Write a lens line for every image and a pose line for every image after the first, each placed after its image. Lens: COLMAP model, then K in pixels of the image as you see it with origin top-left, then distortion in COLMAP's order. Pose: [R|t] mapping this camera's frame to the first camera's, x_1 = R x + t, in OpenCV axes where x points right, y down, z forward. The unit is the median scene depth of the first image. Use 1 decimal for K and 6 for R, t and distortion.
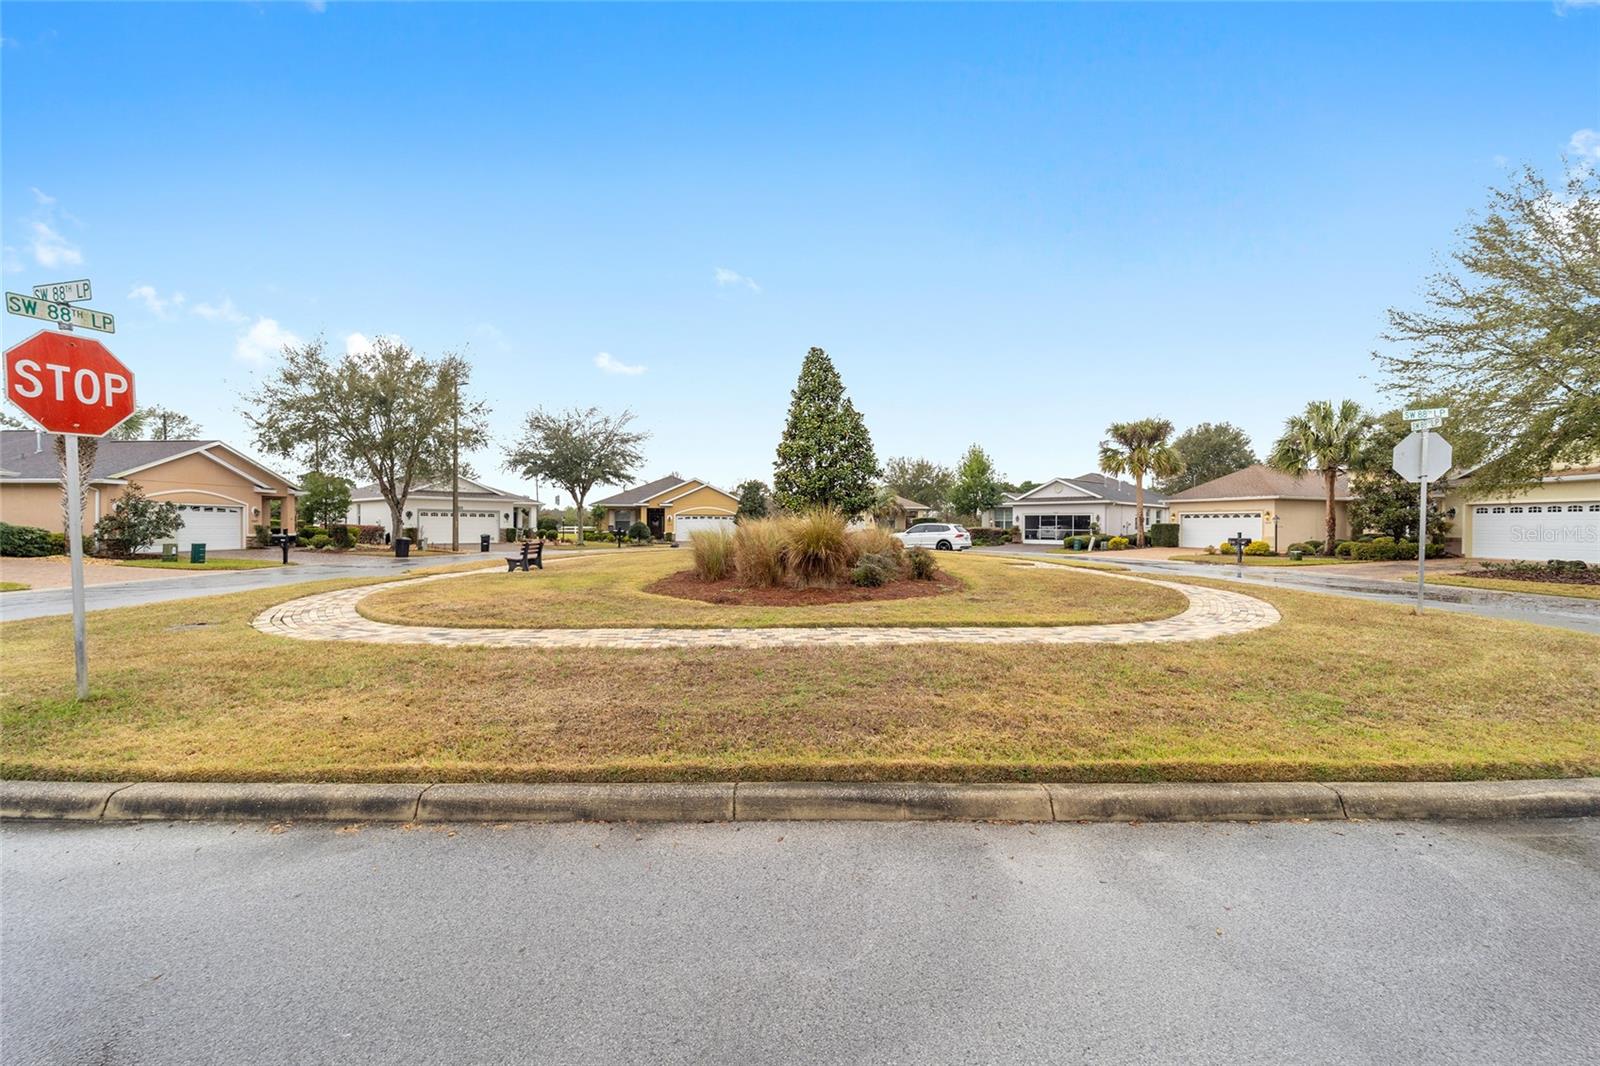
lens RADIAL K [[636.9, 0, 805.3], [0, 636.9, 526.6], [0, 0, 1]] dist [-0.001163, -0.000248]
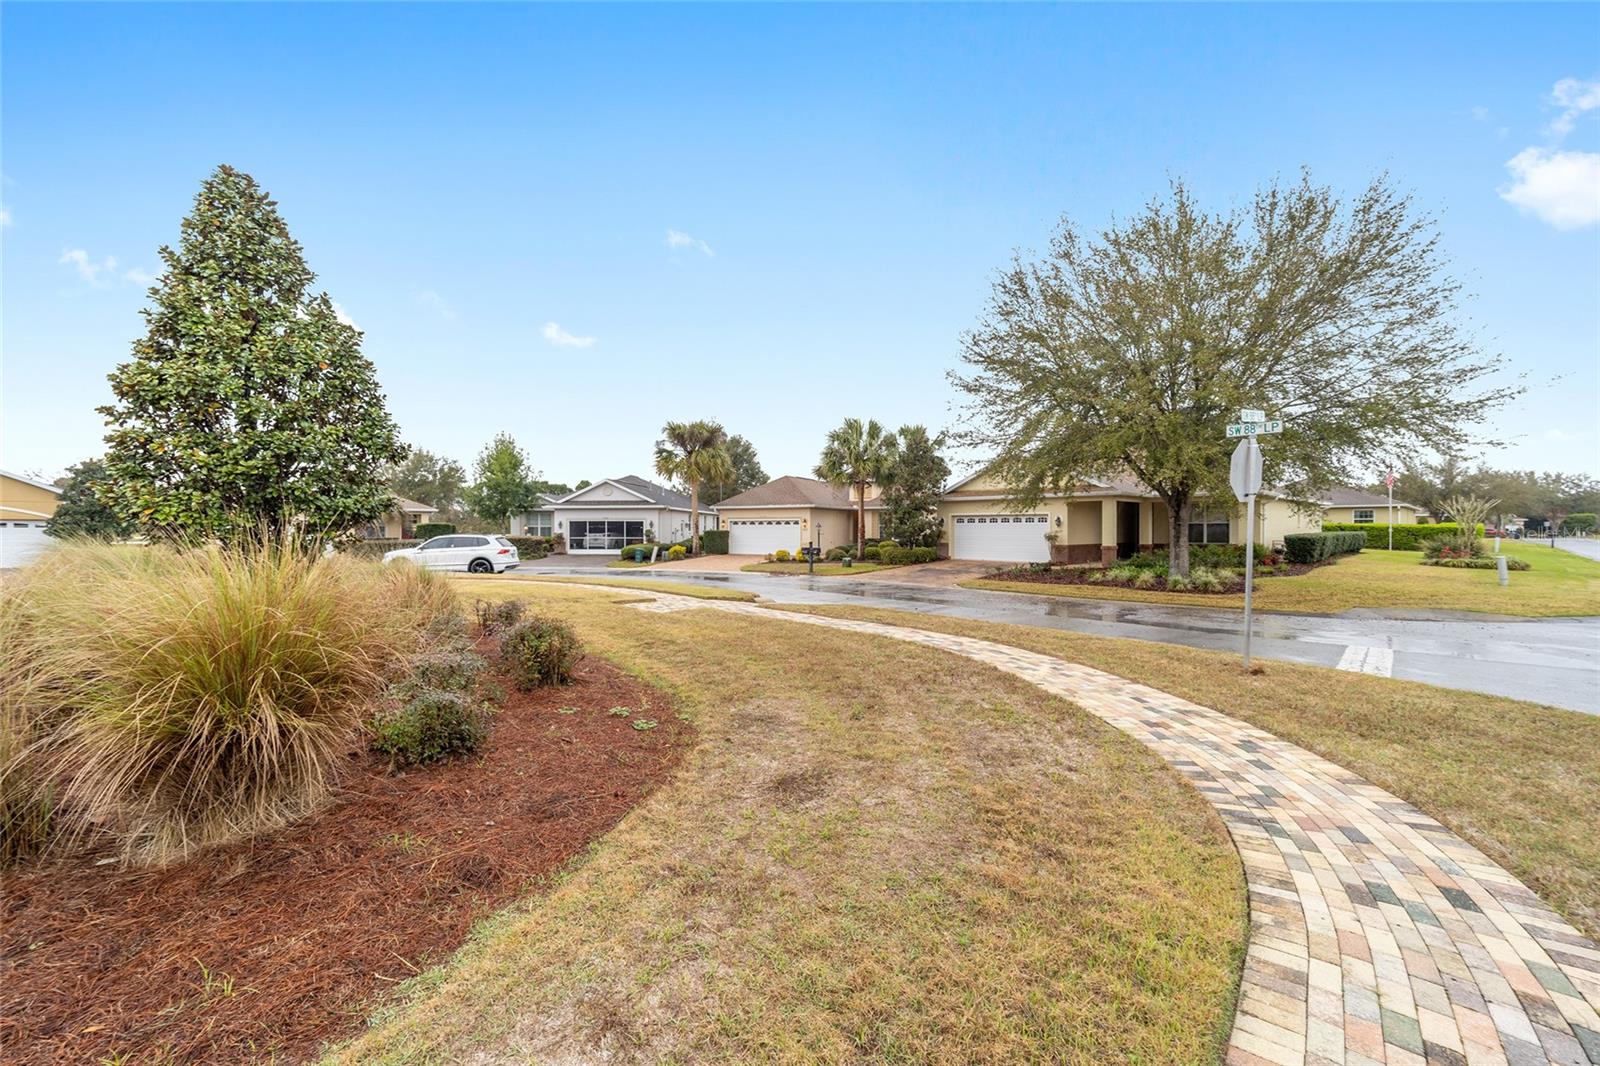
lens RADIAL K [[636.9, 0, 797.3], [0, 636.9, 533.0], [0, 0, 1]] dist [-0.001163, -0.000248]
pose [[0.744520, -0.011726, 0.667498, 0.005569], [0.006145, 0.999924, 0.010713, -0.012042], [-0.667572, -0.003874, 0.744535, 0.221044]]
